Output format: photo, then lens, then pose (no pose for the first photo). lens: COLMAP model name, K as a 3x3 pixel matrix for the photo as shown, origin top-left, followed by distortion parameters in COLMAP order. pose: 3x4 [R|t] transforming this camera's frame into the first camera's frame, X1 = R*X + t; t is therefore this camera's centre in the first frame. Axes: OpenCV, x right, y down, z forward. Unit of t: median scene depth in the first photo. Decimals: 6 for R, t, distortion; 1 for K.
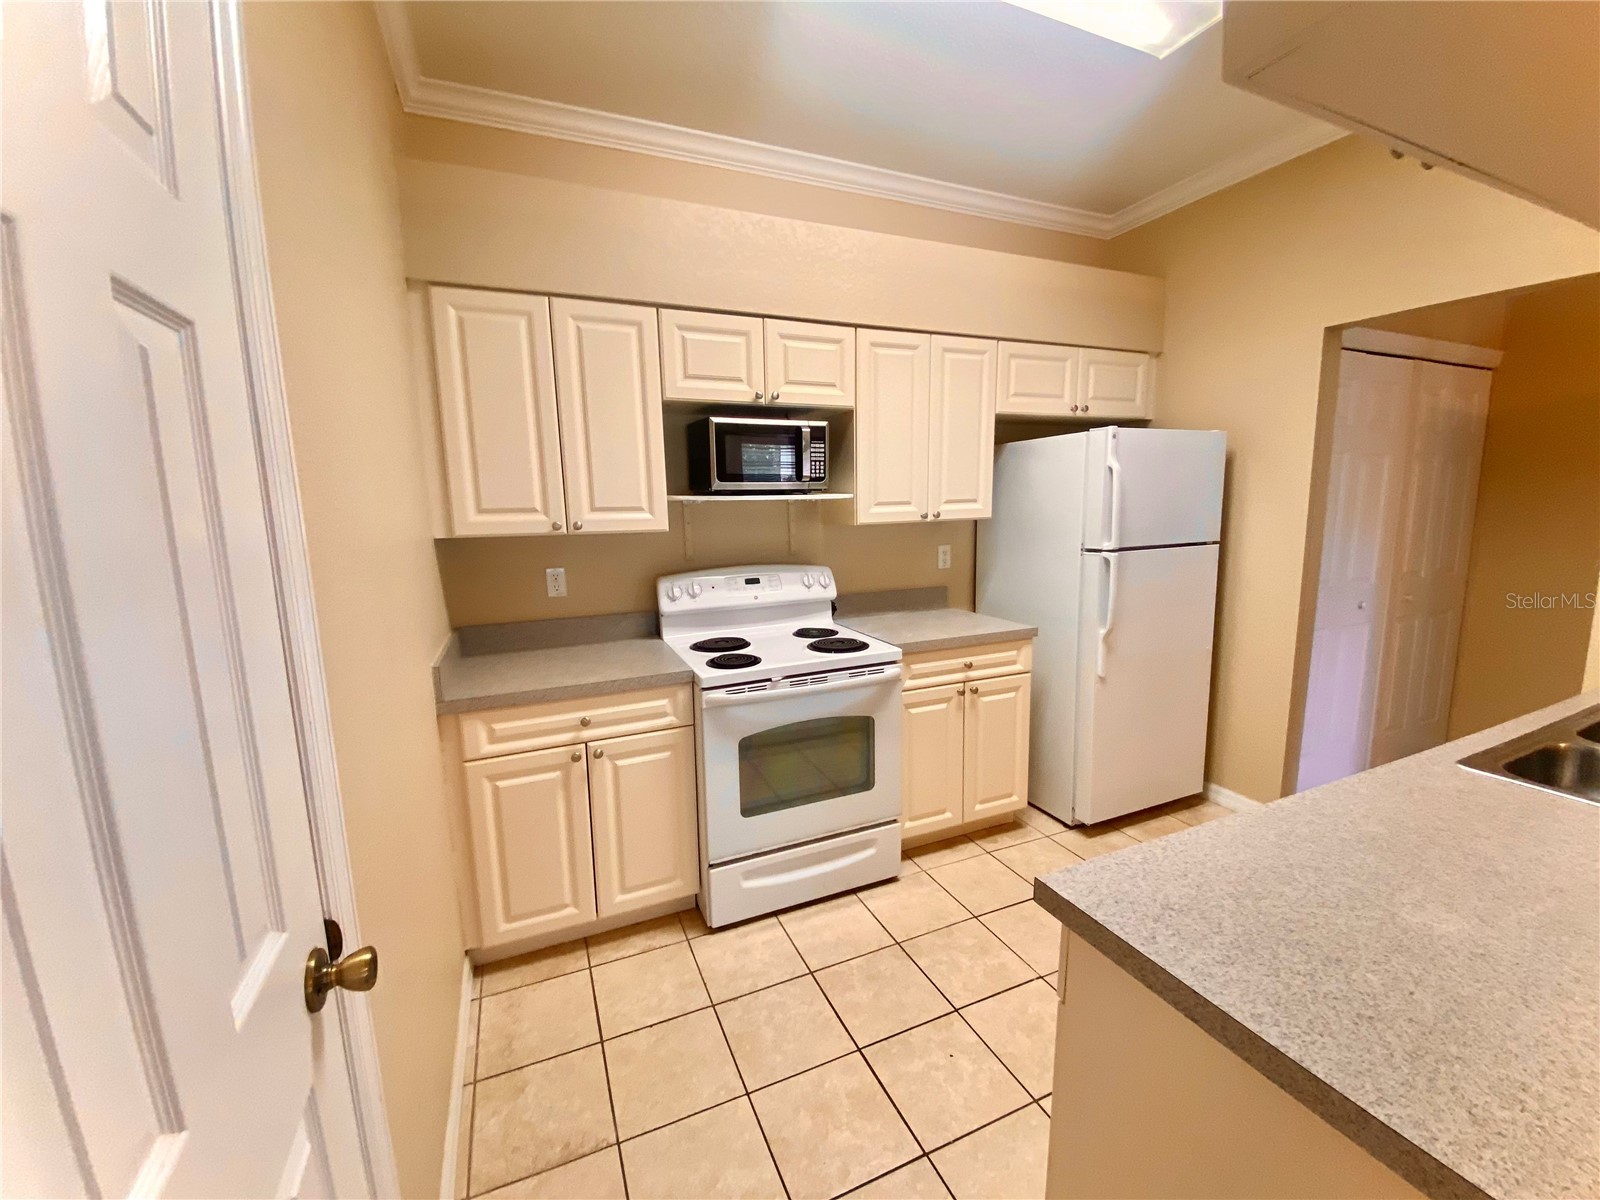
lens RADIAL K [[648.4, 0, 800.0], [0, 648.4, 600.0], [0, 0, 1]] dist [0.069092, -0.040411]
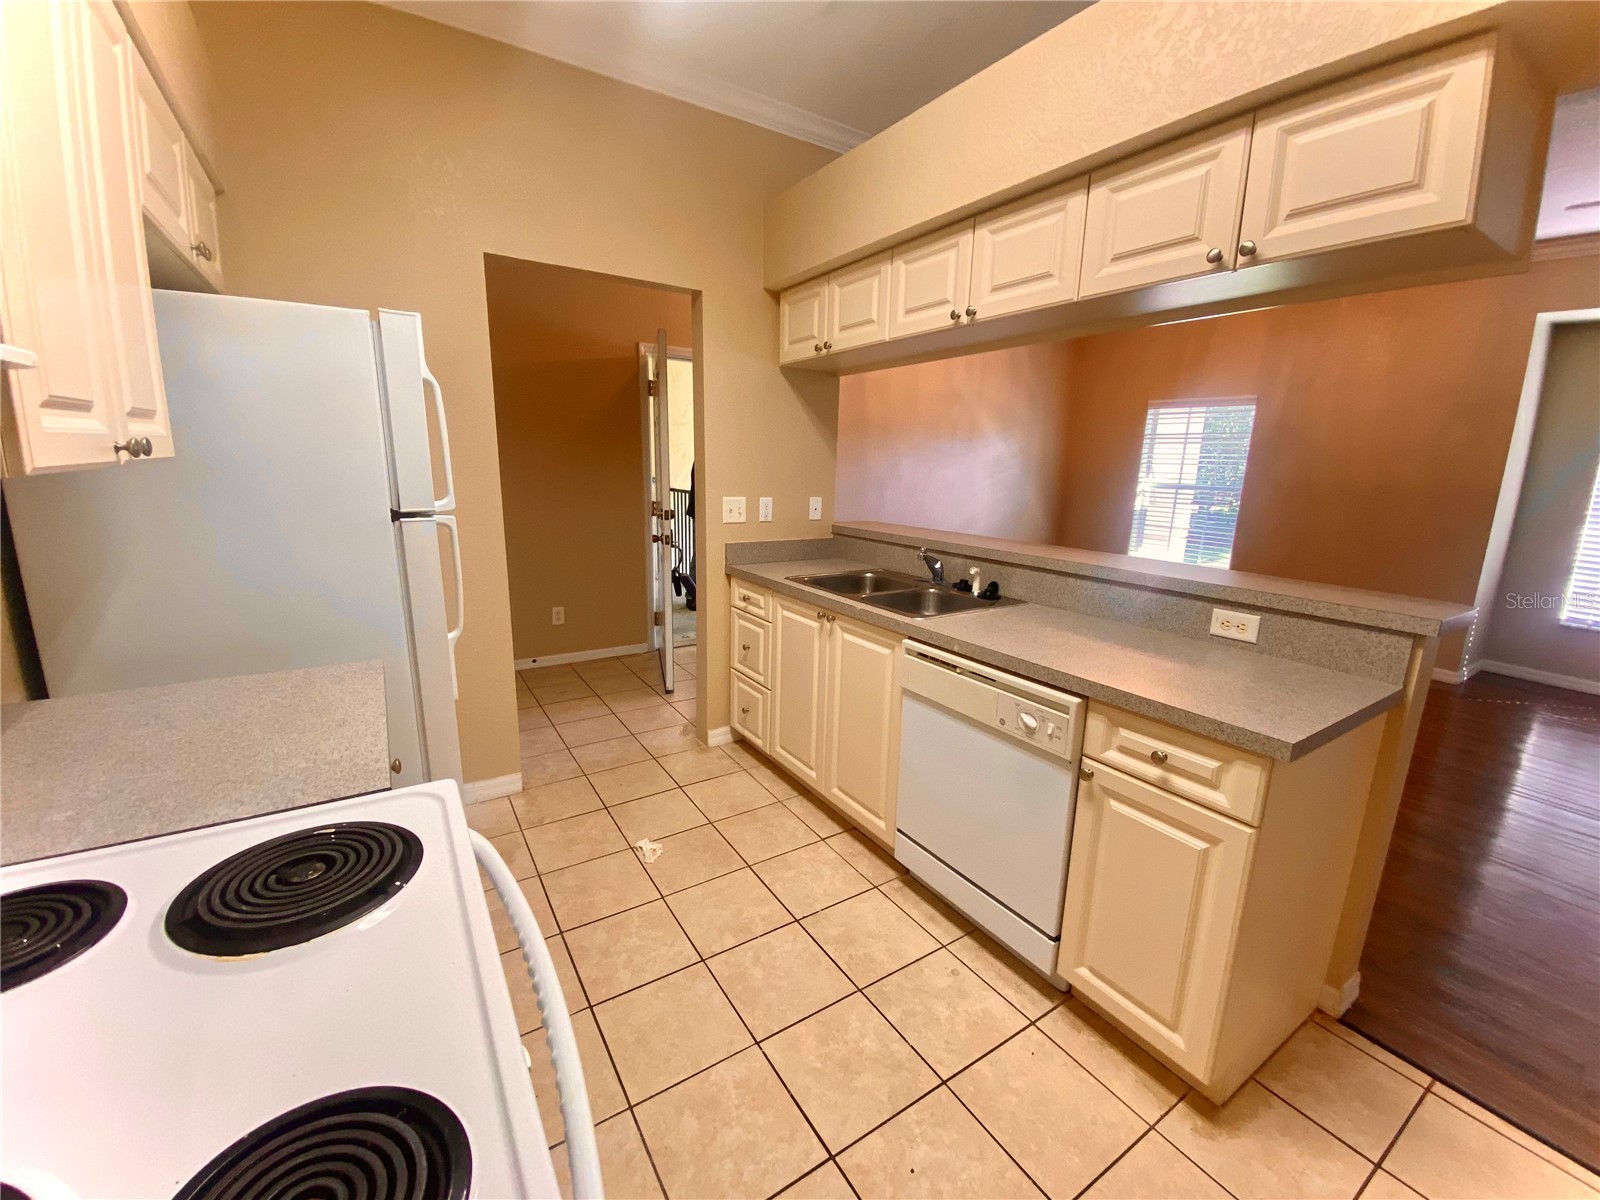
lens RADIAL K [[648.4, 0, 800.0], [0, 648.4, 600.0], [0, 0, 1]] dist [0.069092, -0.040411]
pose [[0.164200, 0.226514, -0.960068, 0.884650], [-0.188721, 0.962513, 0.194814, -0.093839], [0.968206, 0.149196, 0.200793, 0.703994]]
